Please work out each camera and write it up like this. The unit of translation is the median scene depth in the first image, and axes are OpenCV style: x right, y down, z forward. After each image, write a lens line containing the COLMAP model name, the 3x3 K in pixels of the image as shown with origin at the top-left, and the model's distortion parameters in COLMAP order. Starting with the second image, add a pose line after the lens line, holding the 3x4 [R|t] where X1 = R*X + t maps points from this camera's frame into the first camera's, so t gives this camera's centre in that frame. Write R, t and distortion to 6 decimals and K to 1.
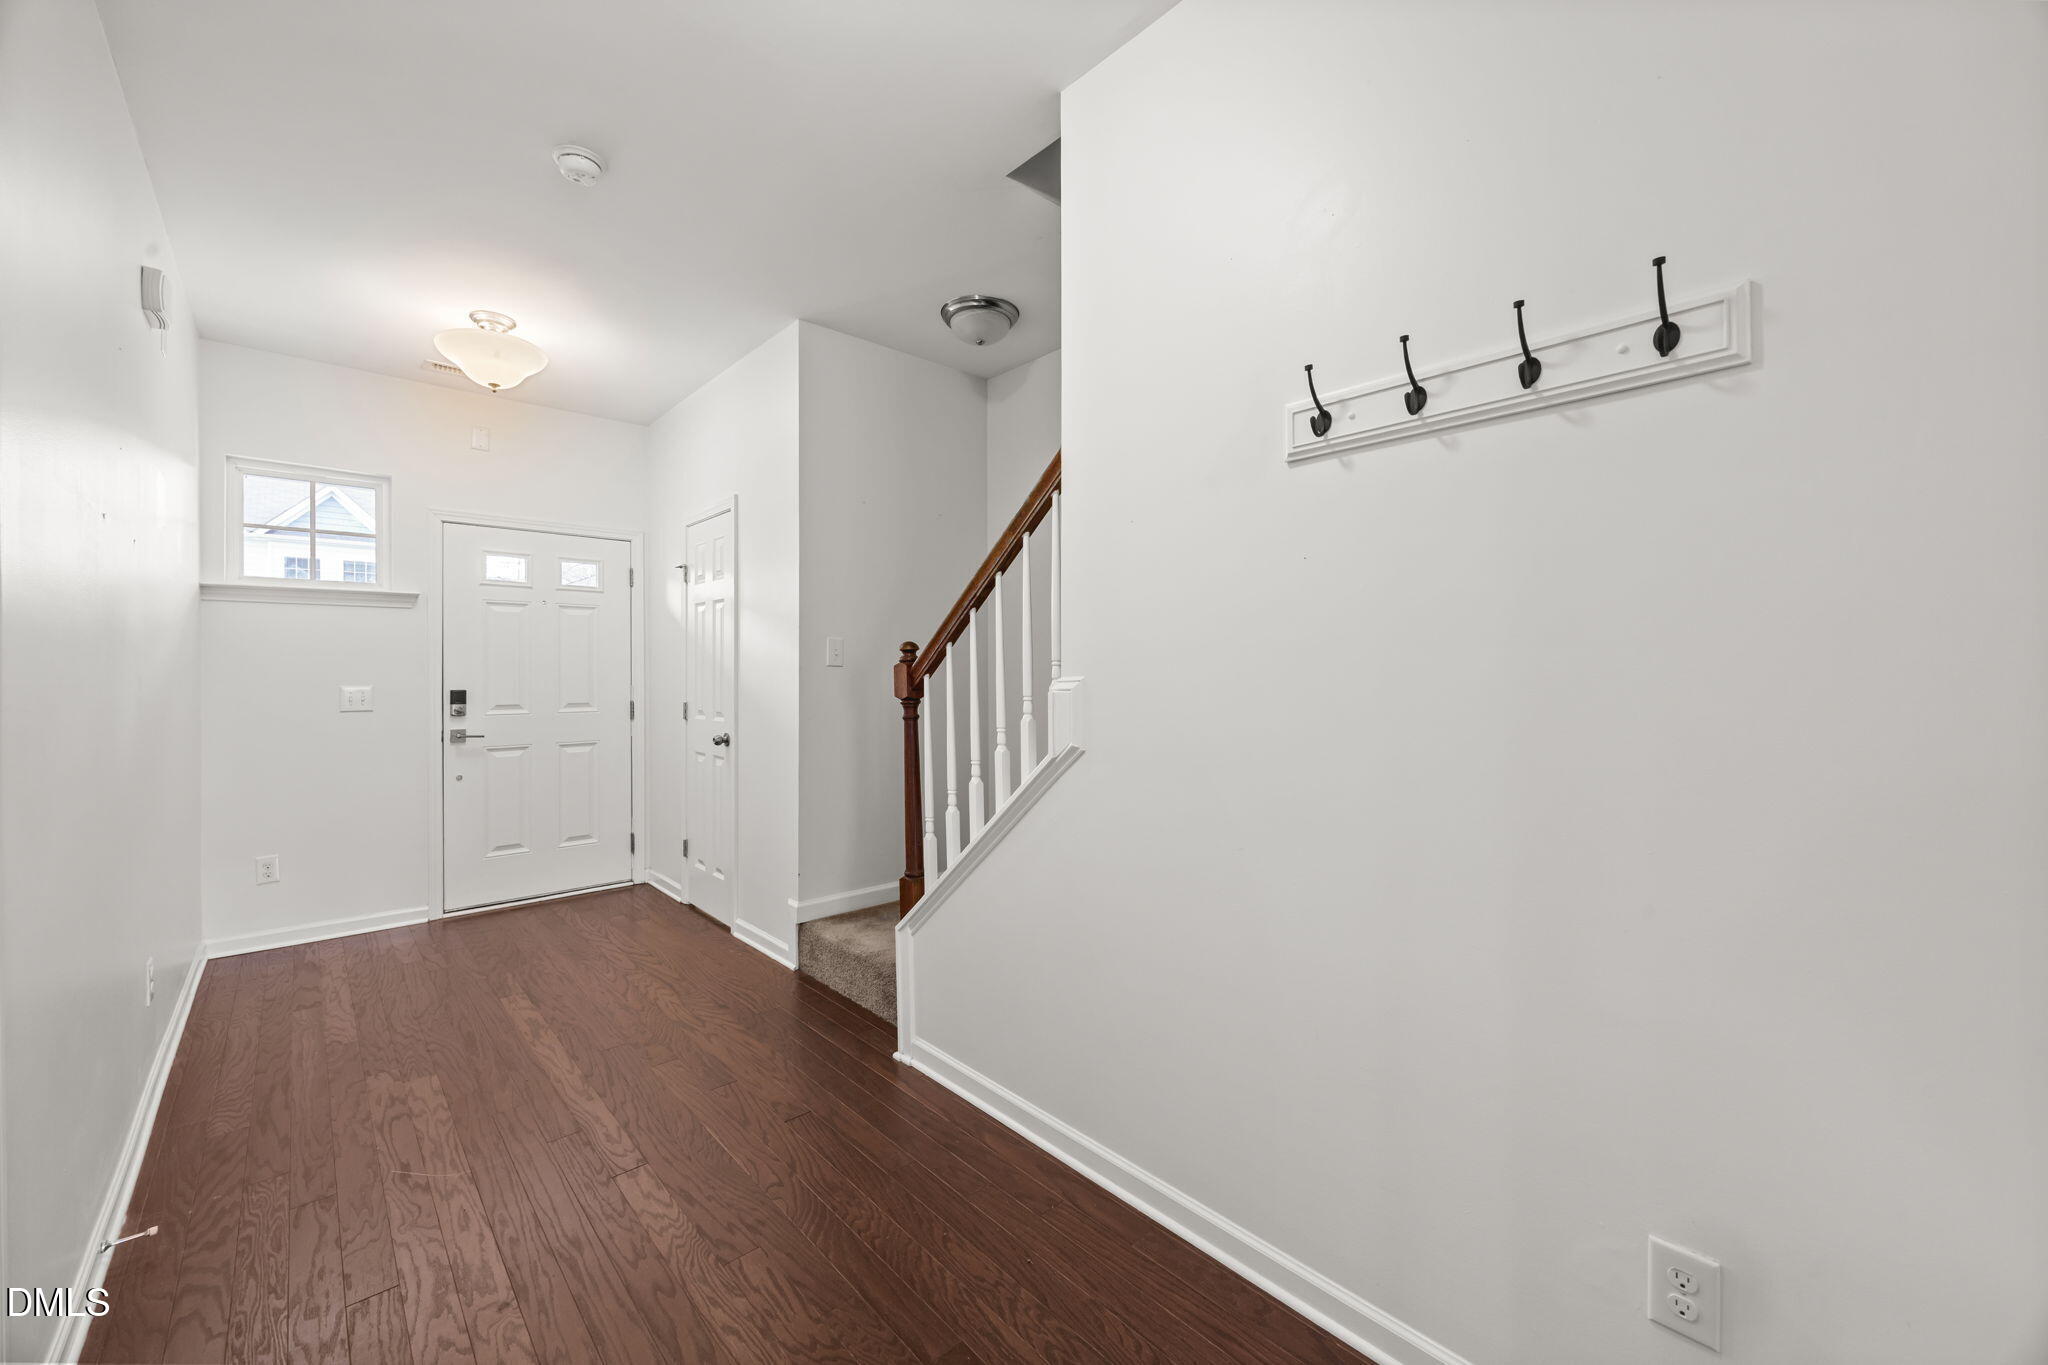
lens RADIAL K [[788.2, 0, 1035.9], [0, 788.2, 677.6], [0, 0, 1]] dist [0.001879, -0.000006]
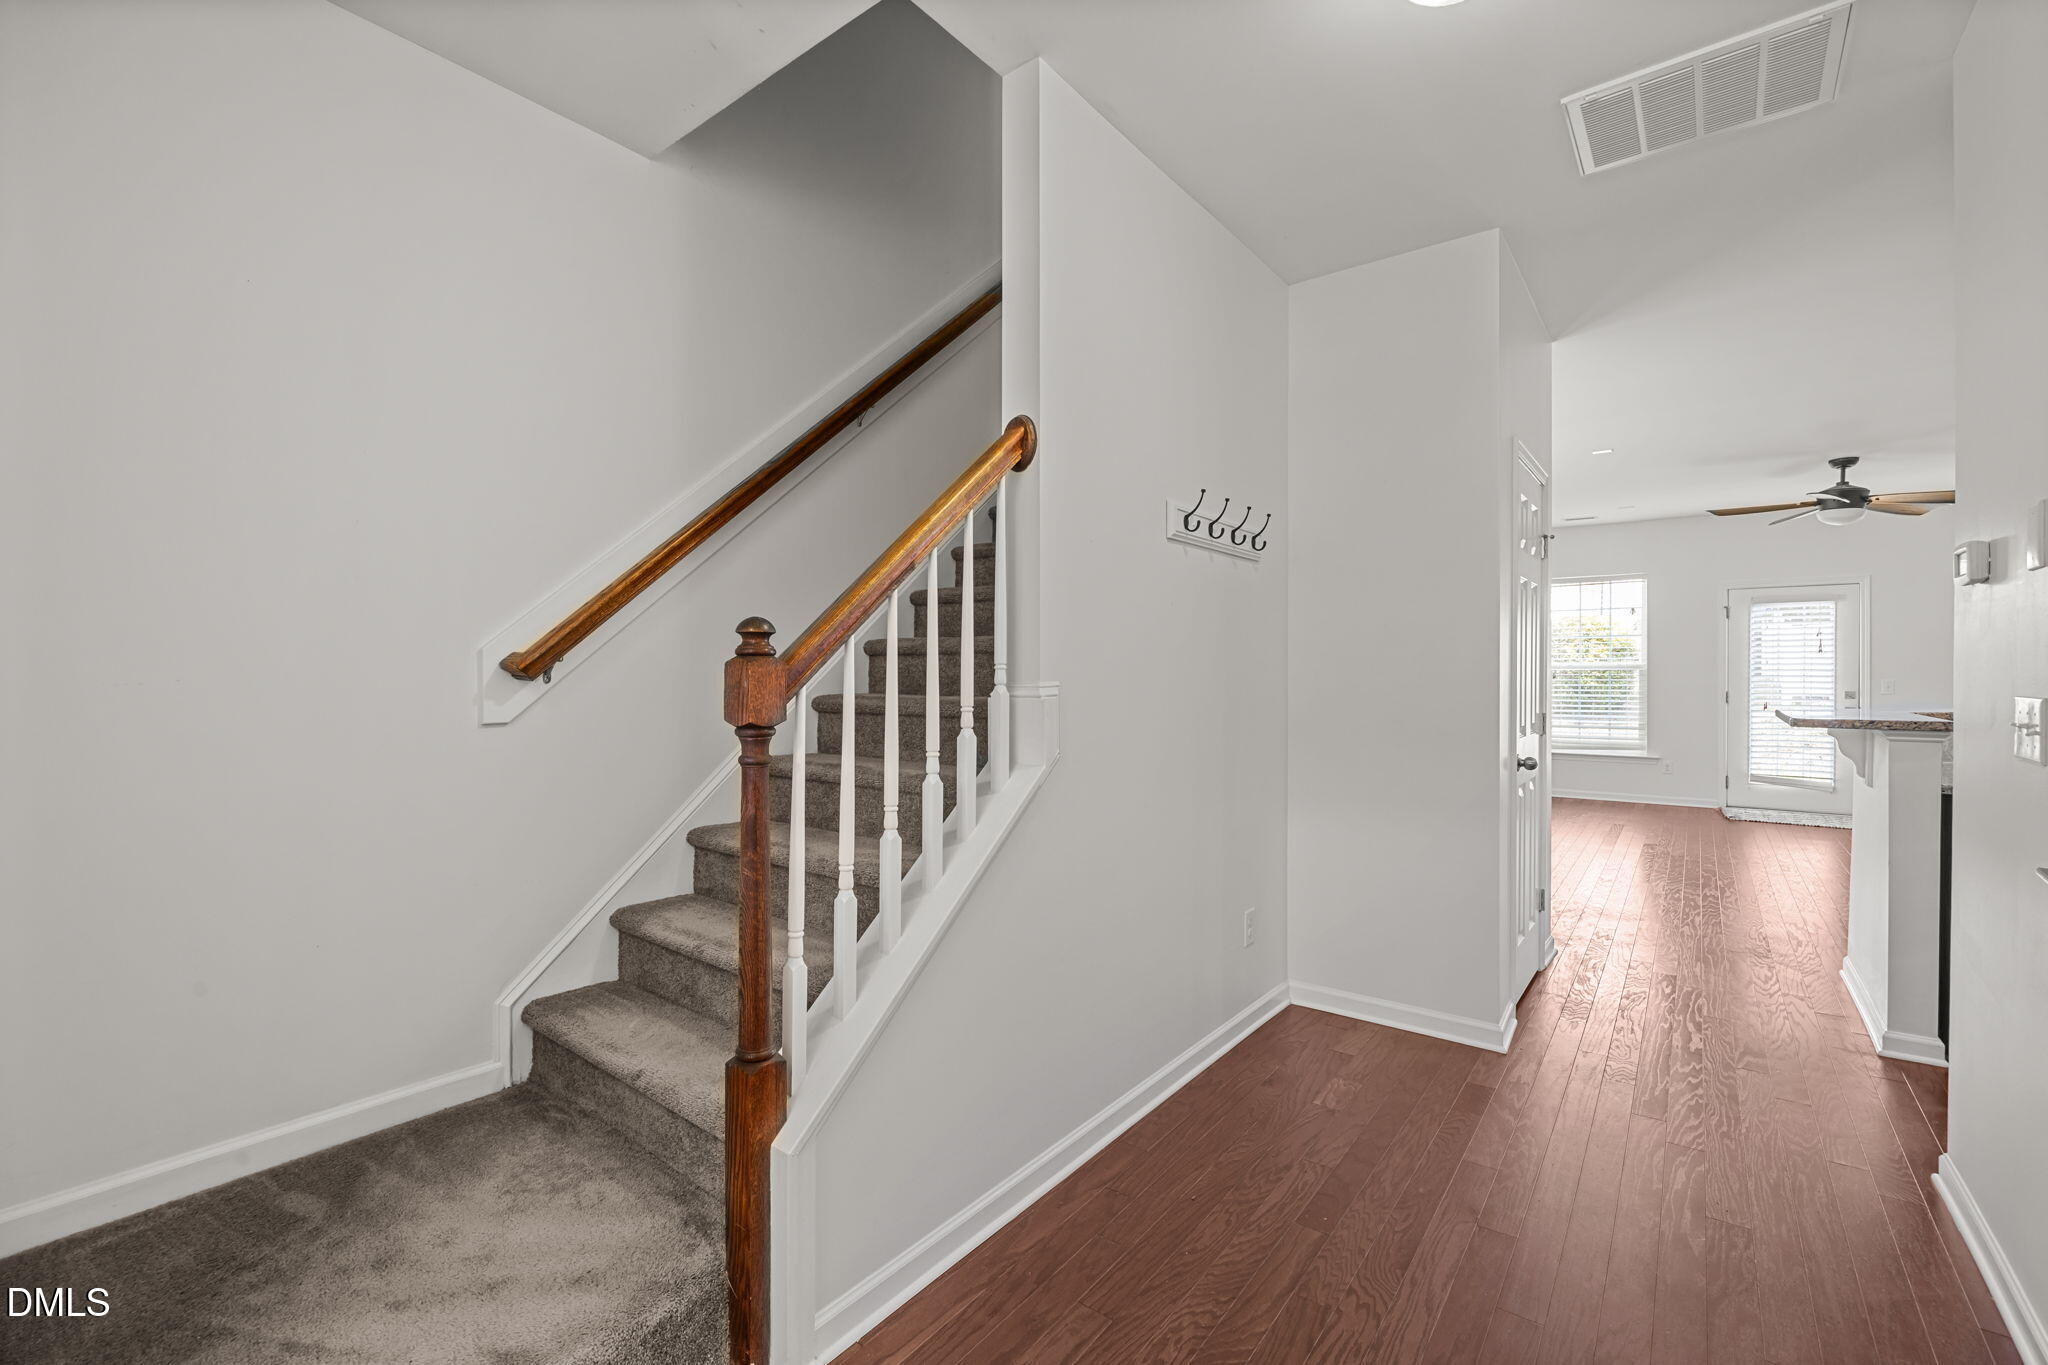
lens RADIAL K [[869.7, 0, 1033.4], [0, 869.7, 680.6], [0, 0, 1]] dist [-0.000051, 0.000011]
pose [[-0.167134, 0.001105, 0.985934, -1.083073], [0.002651, 0.999996, -0.000672, -0.003619], [-0.985931, 0.002501, -0.167137, 1.290557]]
